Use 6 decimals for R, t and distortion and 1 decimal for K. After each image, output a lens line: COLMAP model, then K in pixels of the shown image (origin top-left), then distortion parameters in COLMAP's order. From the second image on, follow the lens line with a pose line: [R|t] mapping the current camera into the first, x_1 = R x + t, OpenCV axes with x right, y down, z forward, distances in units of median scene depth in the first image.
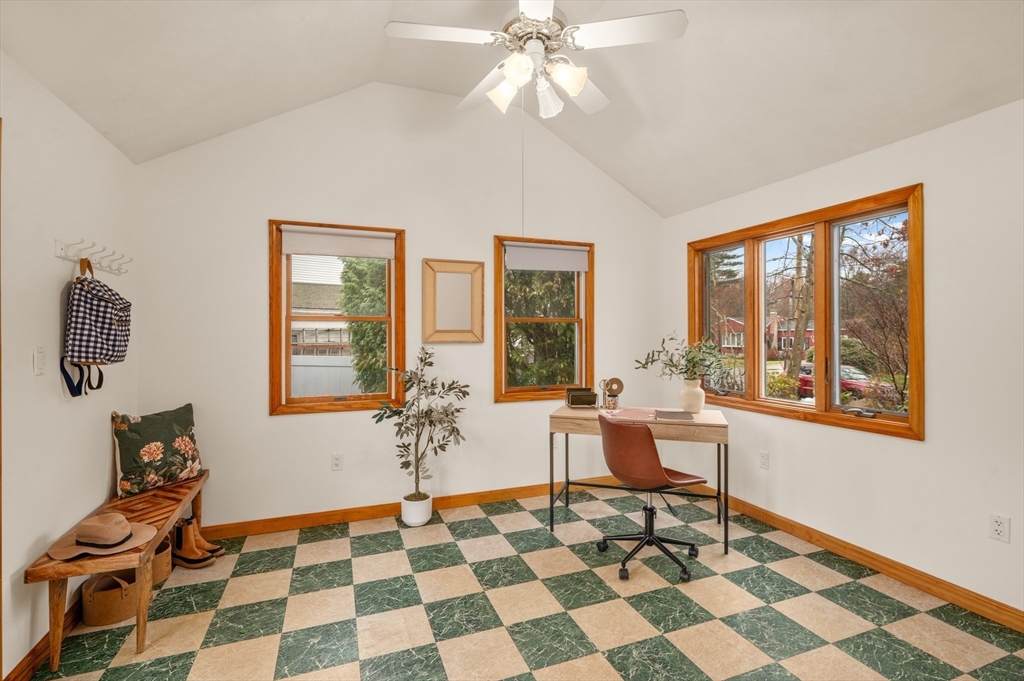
lens RADIAL K [[472.9, 0, 516.9], [0, 472.9, 336.1], [0, 0, 1]] dist [0.000646, 0.000394]
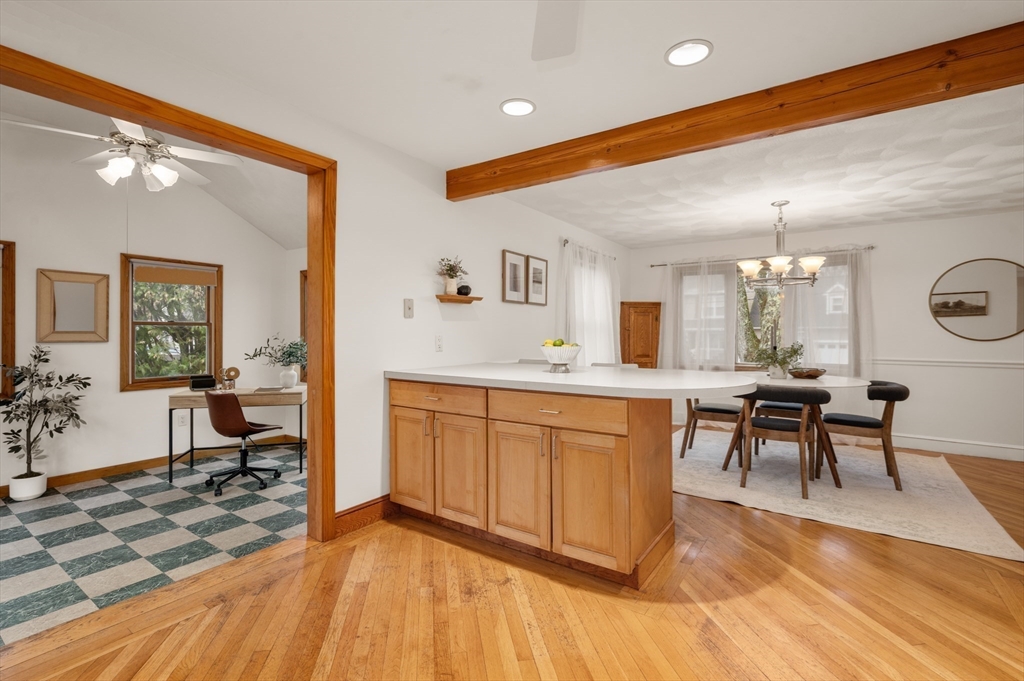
lens RADIAL K [[462.8, 0, 511.2], [0, 462.8, 333.8], [0, 0, 1]] dist [-0.001180, 0.000526]
pose [[0.828809, 0.004746, 0.559512, 0.135716], [-0.003954, 0.999989, -0.002625, -0.008758], [-0.559518, -0.000037, 0.828818, -0.613350]]
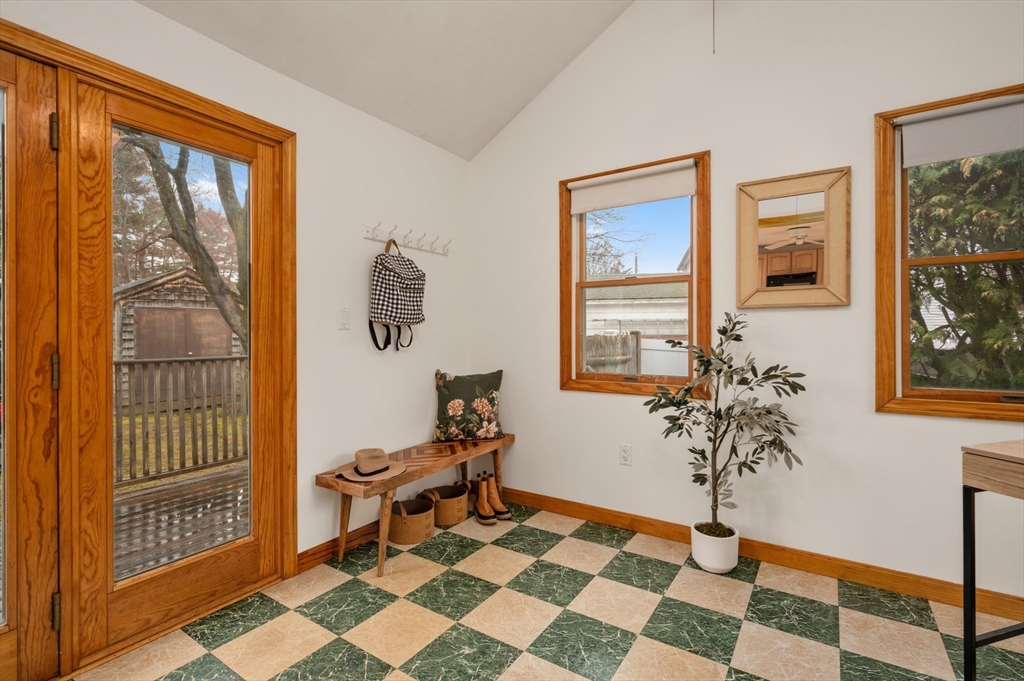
lens RADIAL K [[472.9, 0, 516.9], [0, 472.9, 336.1], [0, 0, 1]] dist [0.000646, 0.000394]
pose [[0.580360, 0.003197, -0.814354, 0.187691], [-0.000139, 0.999993, 0.003827, 0.056484], [0.814360, -0.002108, 0.580356, 0.373785]]
